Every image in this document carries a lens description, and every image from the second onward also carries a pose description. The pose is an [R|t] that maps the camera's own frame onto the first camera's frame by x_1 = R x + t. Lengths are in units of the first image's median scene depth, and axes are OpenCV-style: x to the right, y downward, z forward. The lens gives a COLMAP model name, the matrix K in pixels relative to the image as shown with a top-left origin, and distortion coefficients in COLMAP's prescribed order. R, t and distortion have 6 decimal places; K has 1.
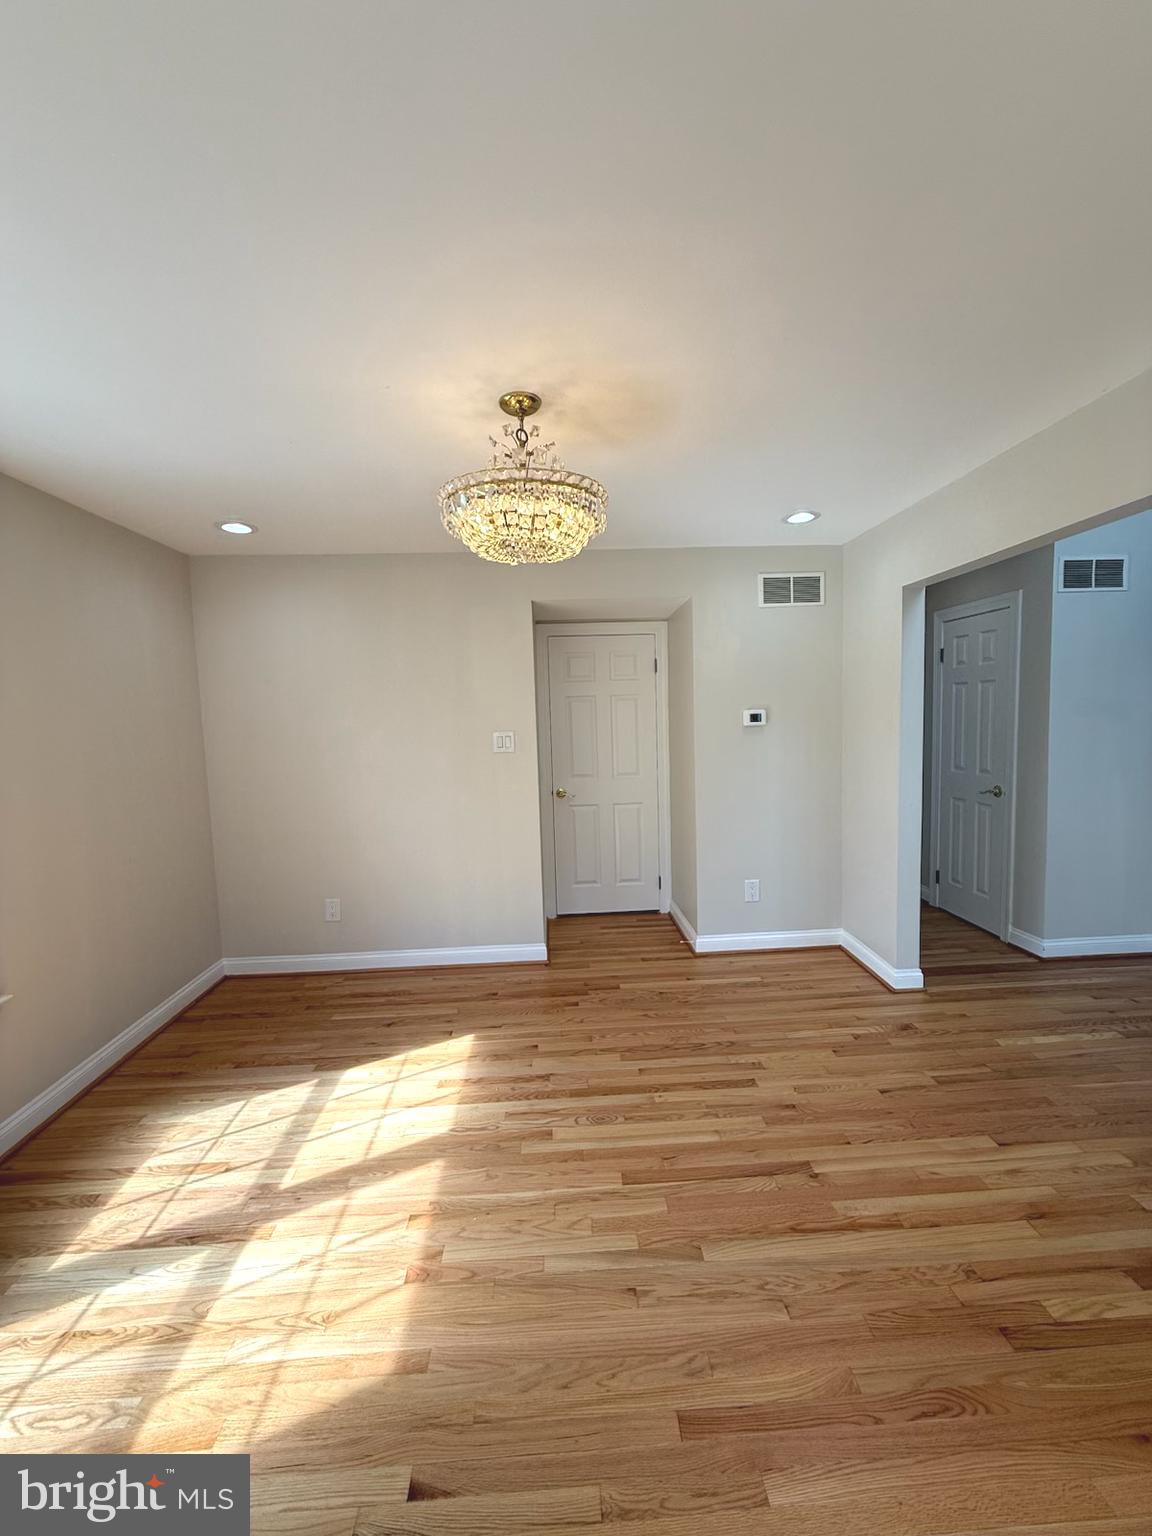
lens RADIAL K [[617.6, 0, 580.7], [0, 617.6, 764.3], [0, 0, 1]] dist [-0.002687, -0.000427]
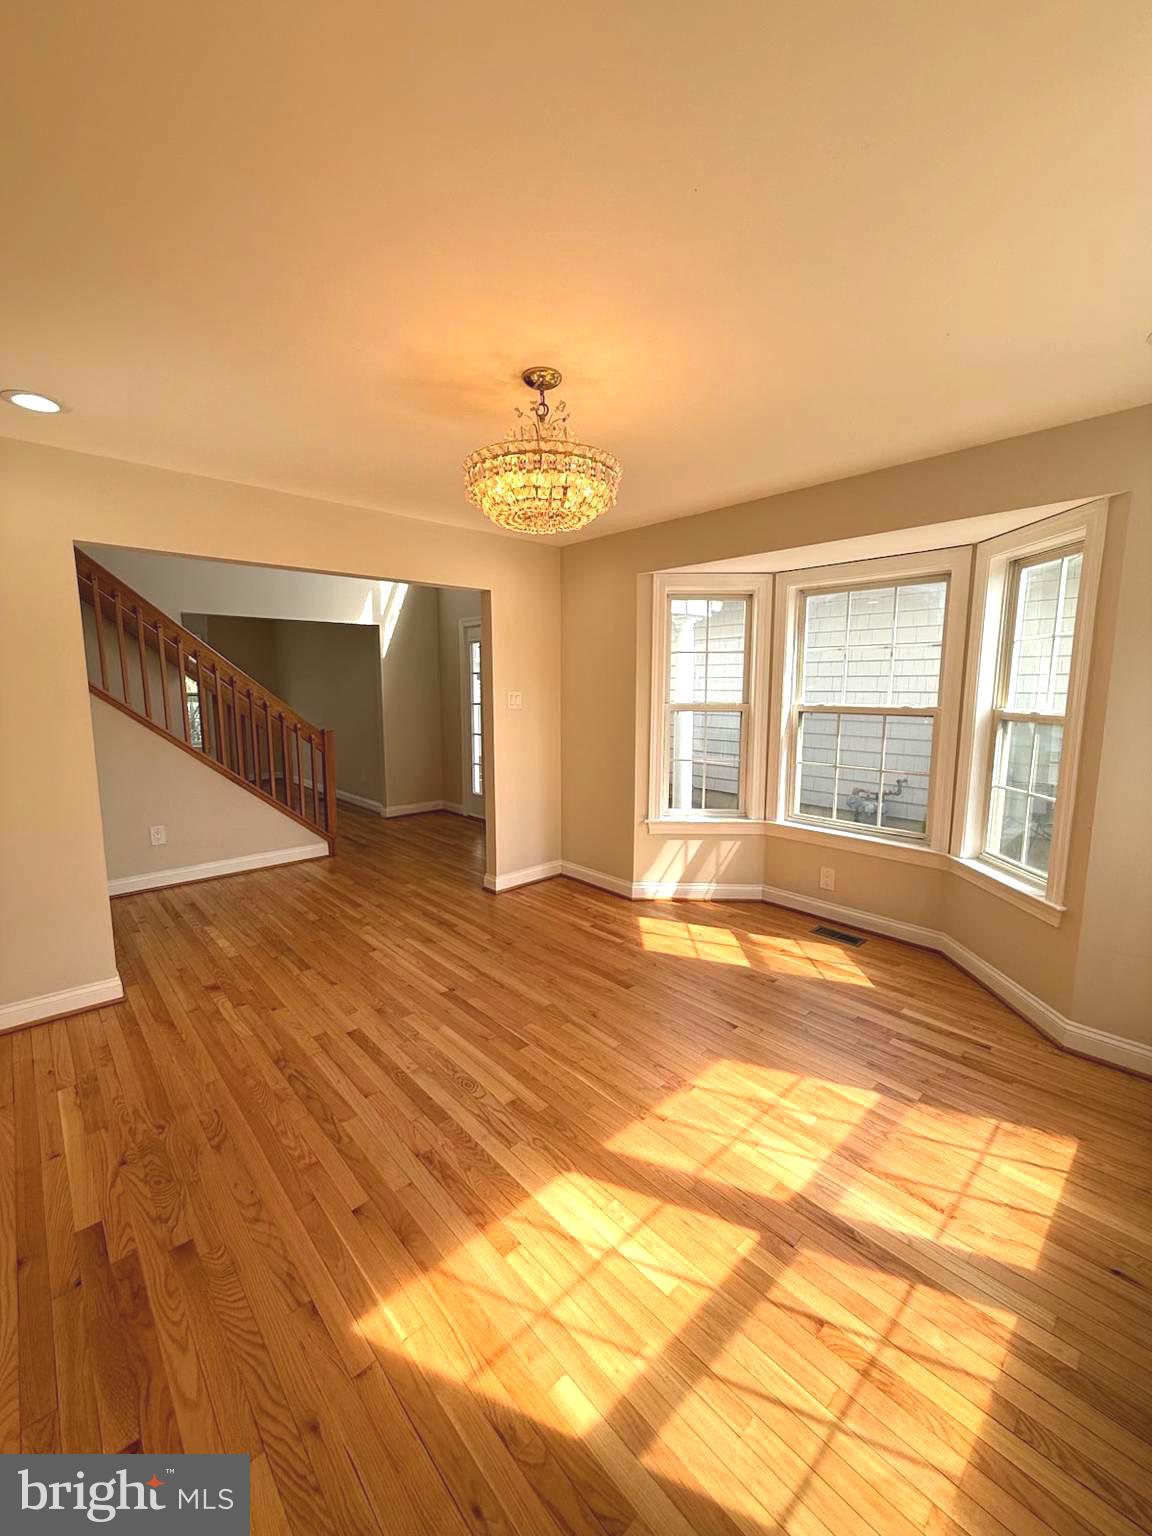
lens RADIAL K [[617.6, 0, 575.1], [0, 617.6, 769.0], [0, 0, 1]] dist [-0.002687, -0.000427]
pose [[-0.643632, -0.075691, 0.761583, -0.872866], [0.085409, 0.981778, 0.169756, -0.088867], [-0.760555, 0.174306, -0.625439, 1.527340]]
